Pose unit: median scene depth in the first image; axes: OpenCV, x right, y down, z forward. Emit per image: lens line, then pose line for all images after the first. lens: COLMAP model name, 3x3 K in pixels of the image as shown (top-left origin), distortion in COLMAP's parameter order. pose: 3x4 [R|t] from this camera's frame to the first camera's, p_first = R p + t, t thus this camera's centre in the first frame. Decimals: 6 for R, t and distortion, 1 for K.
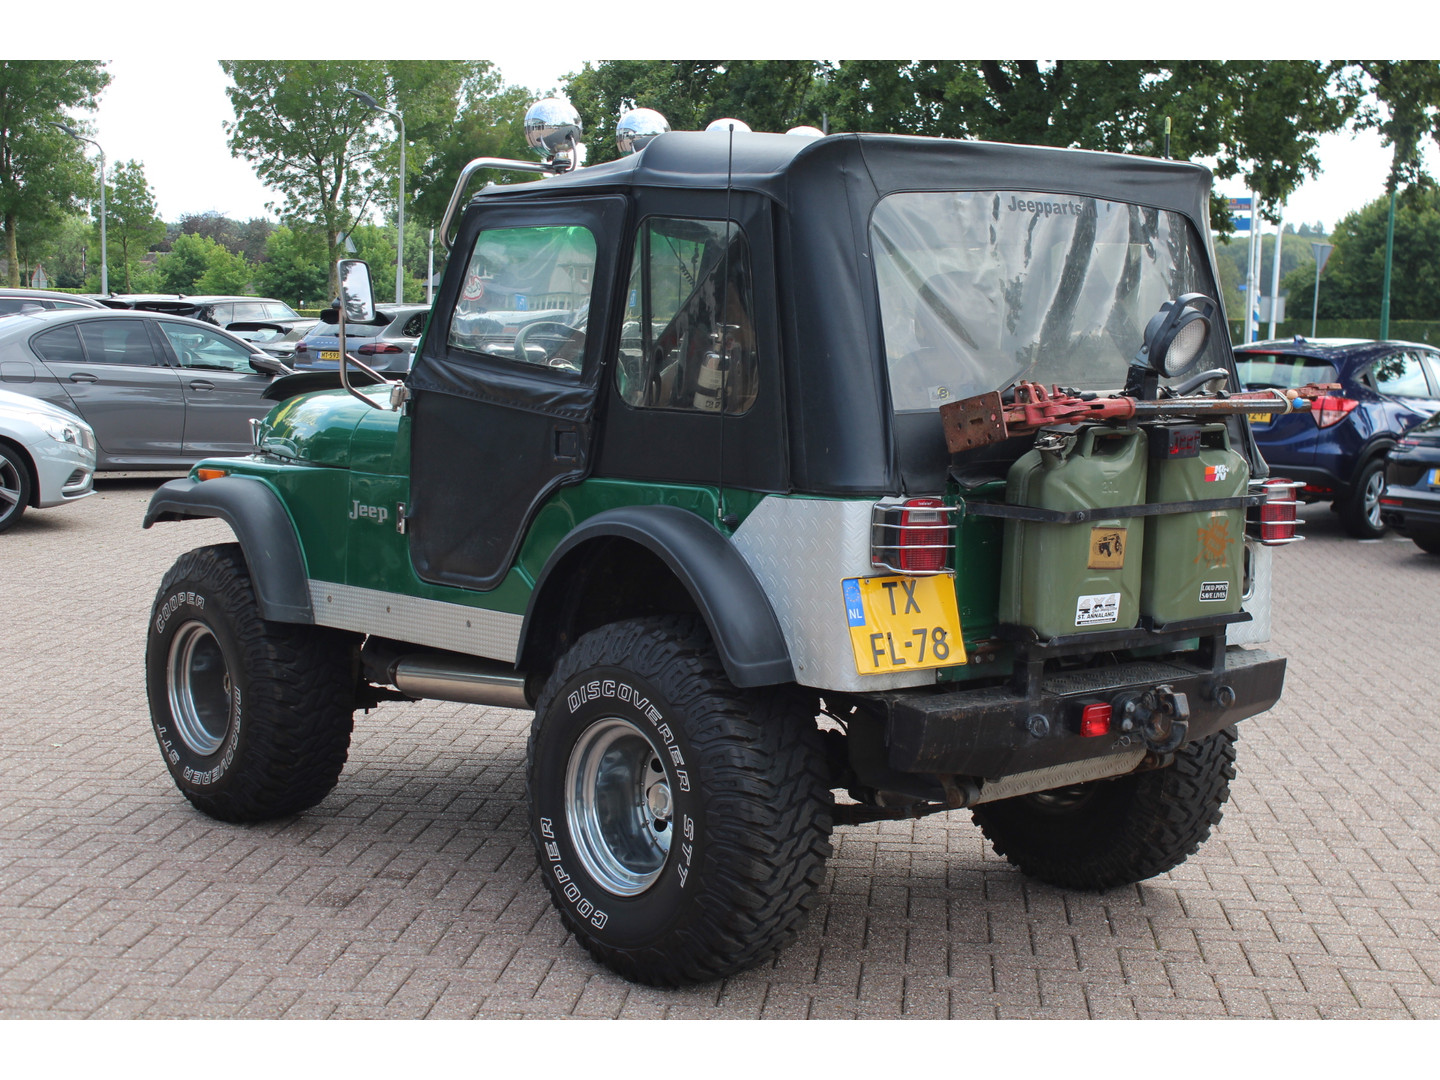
lens RADIAL K [[2243.8, 0, 726.3], [0, 2243.8, 535.8], [0, 0, 1]] dist [-0.005447, 0.000000]
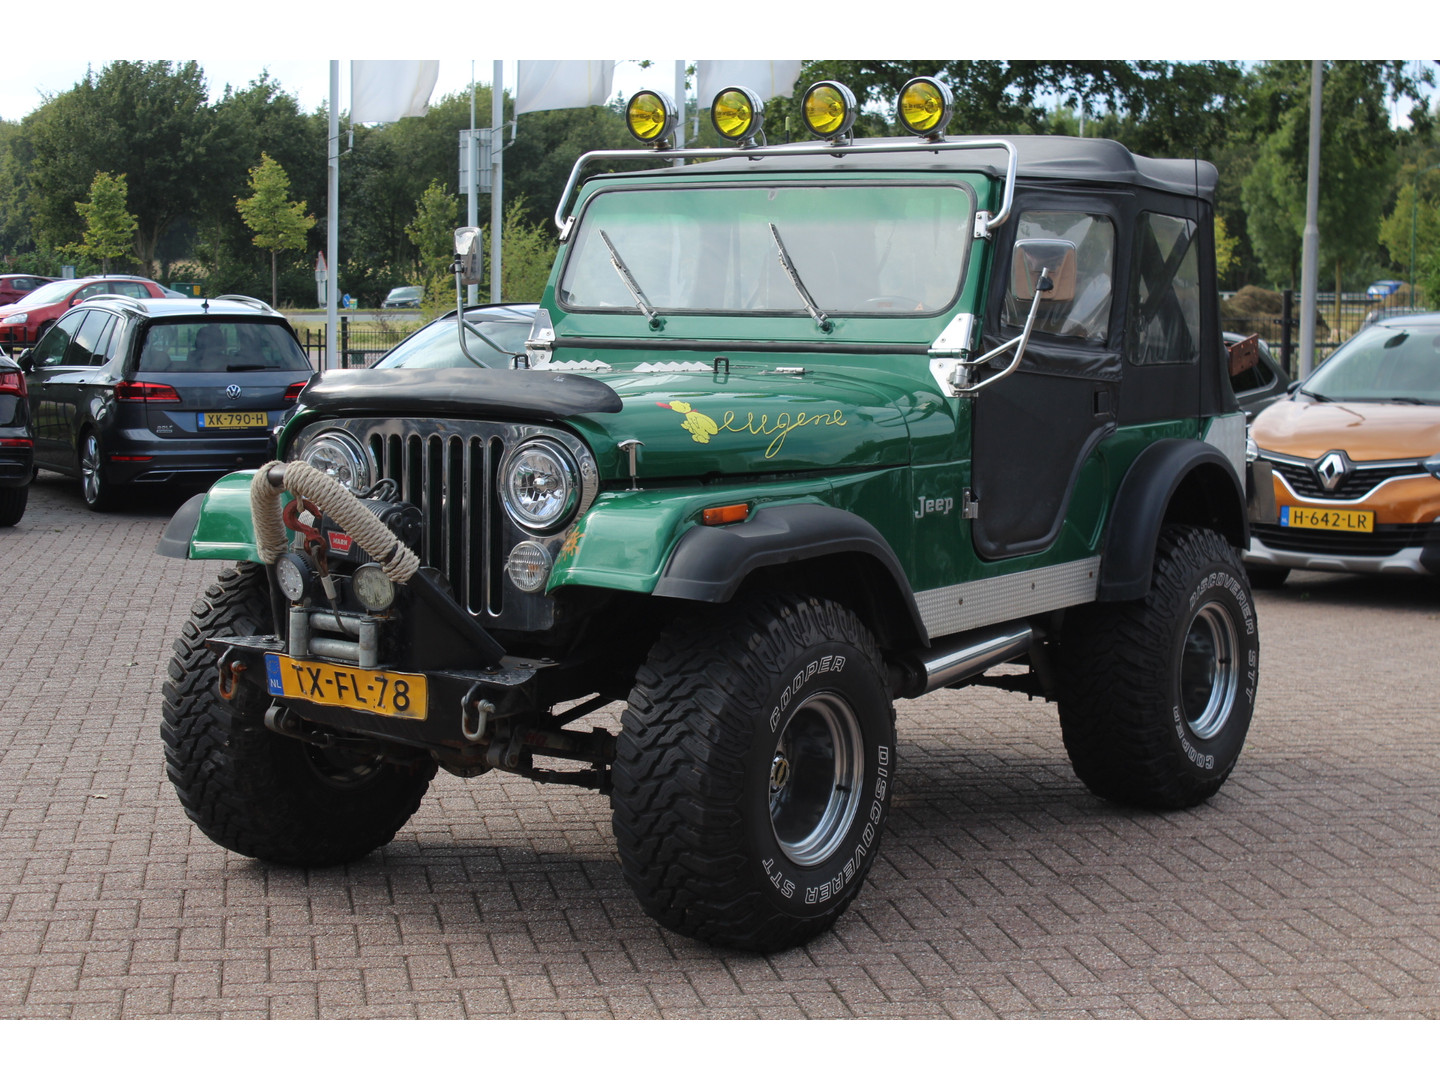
lens RADIAL K [[2776.6, 0, 718.5], [0, 2776.6, 536.1], [0, 0, 1]] dist [-0.065352, 0.000000]
pose [[-0.265004, -0.115198, 0.957341, -1.554658], [0.072819, 0.987612, 0.138998, -0.206699], [-0.961494, 0.106548, -0.253332, 1.733398]]
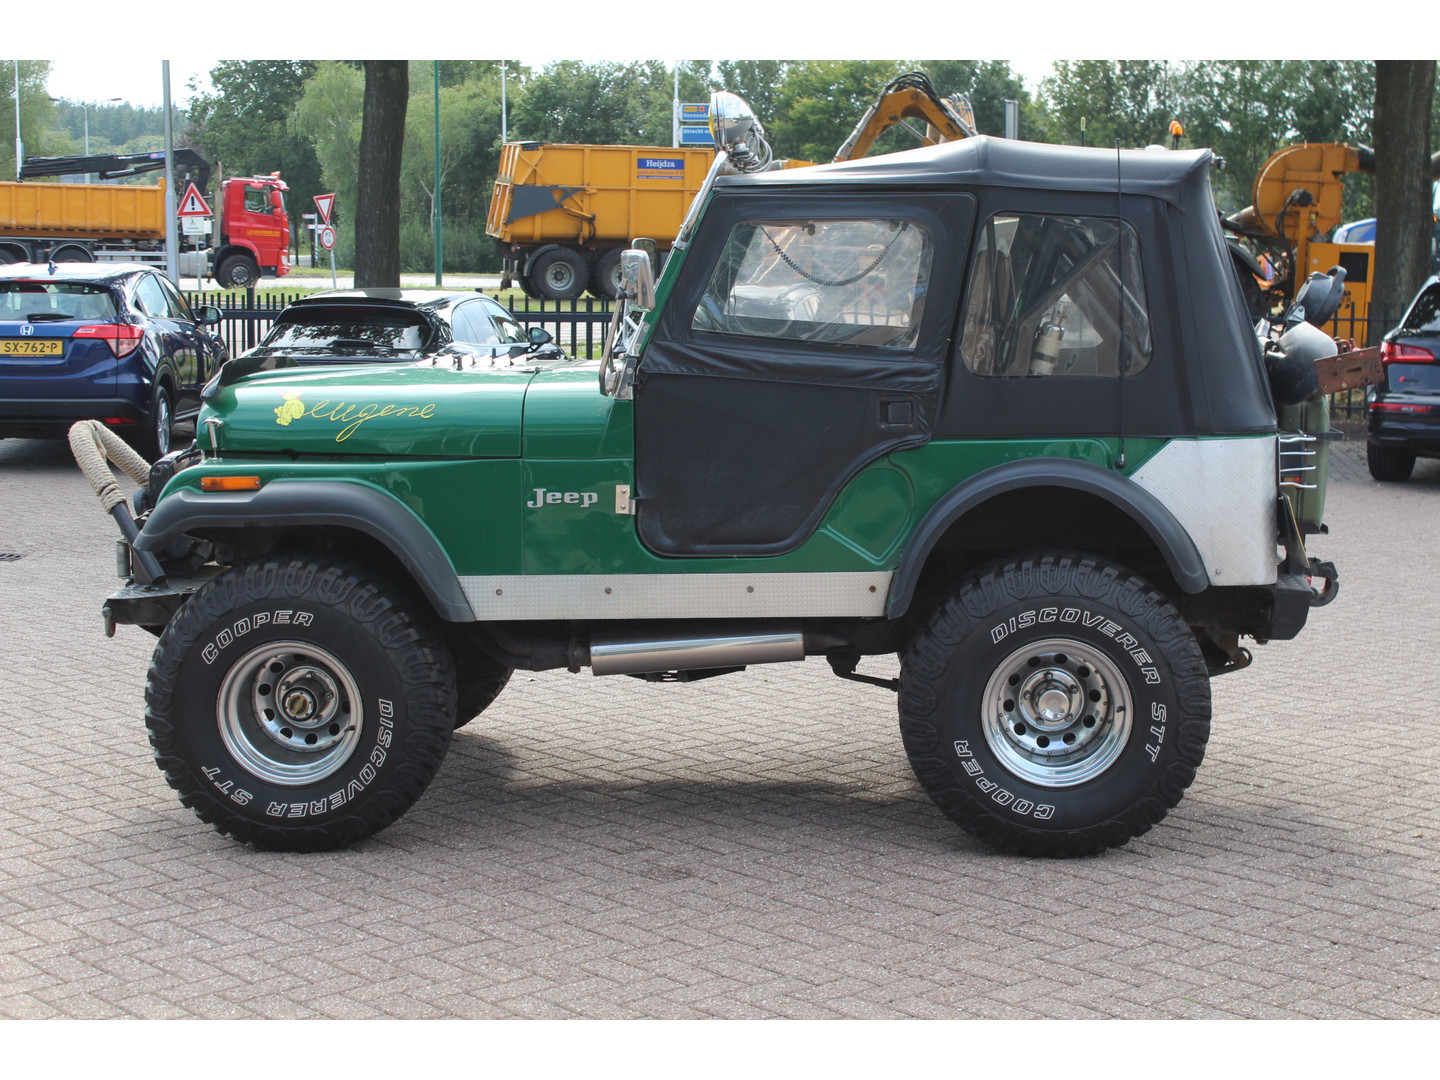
lens RADIAL K [[2454.6, 0, 721.4], [0, 2454.6, 528.3], [0, 0, 1]] dist [-0.000959, 0.000000]
pose [[0.684822, -0.108756, 0.720549, -1.137140], [0.085994, 0.993952, 0.068292, -0.083389], [-0.723619, 0.015195, 0.690033, 0.240014]]
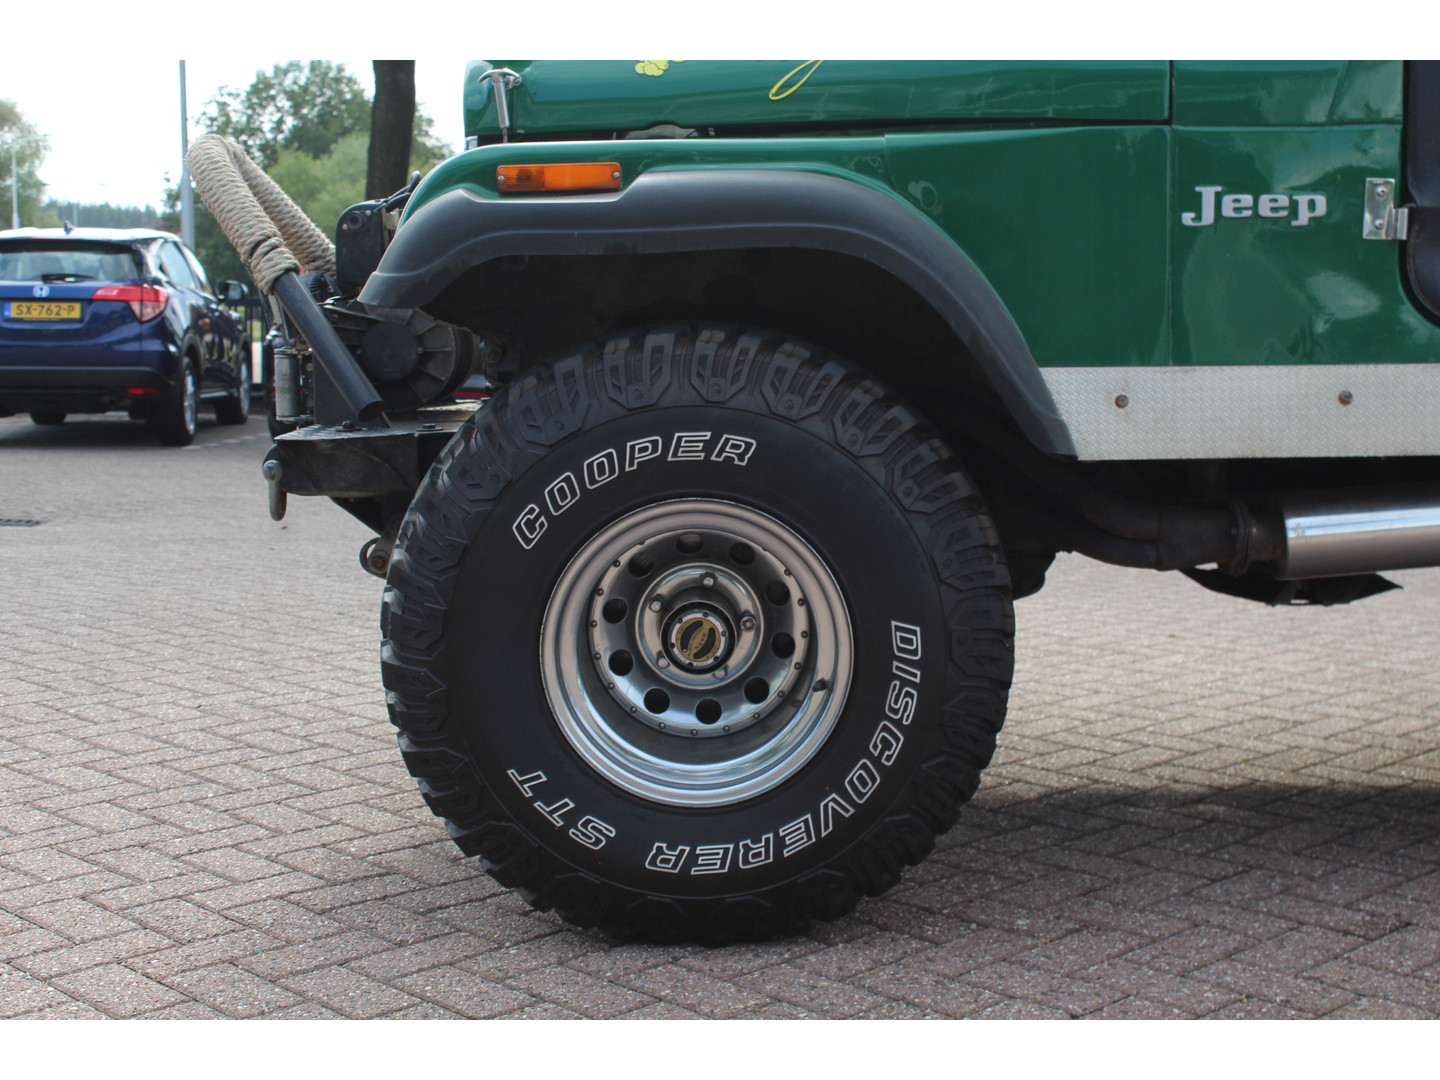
lens RADIAL K [[2052.3, 0, 728.0], [0, 2052.3, 546.2], [0, 0, 1]] dist [-0.040369, 0.000000]
pose [[0.641138, -0.103803, 0.760373, -0.726224], [0.085803, 0.994294, 0.063389, 0.030978], [-0.762614, 0.024601, 0.646386, 1.009691]]
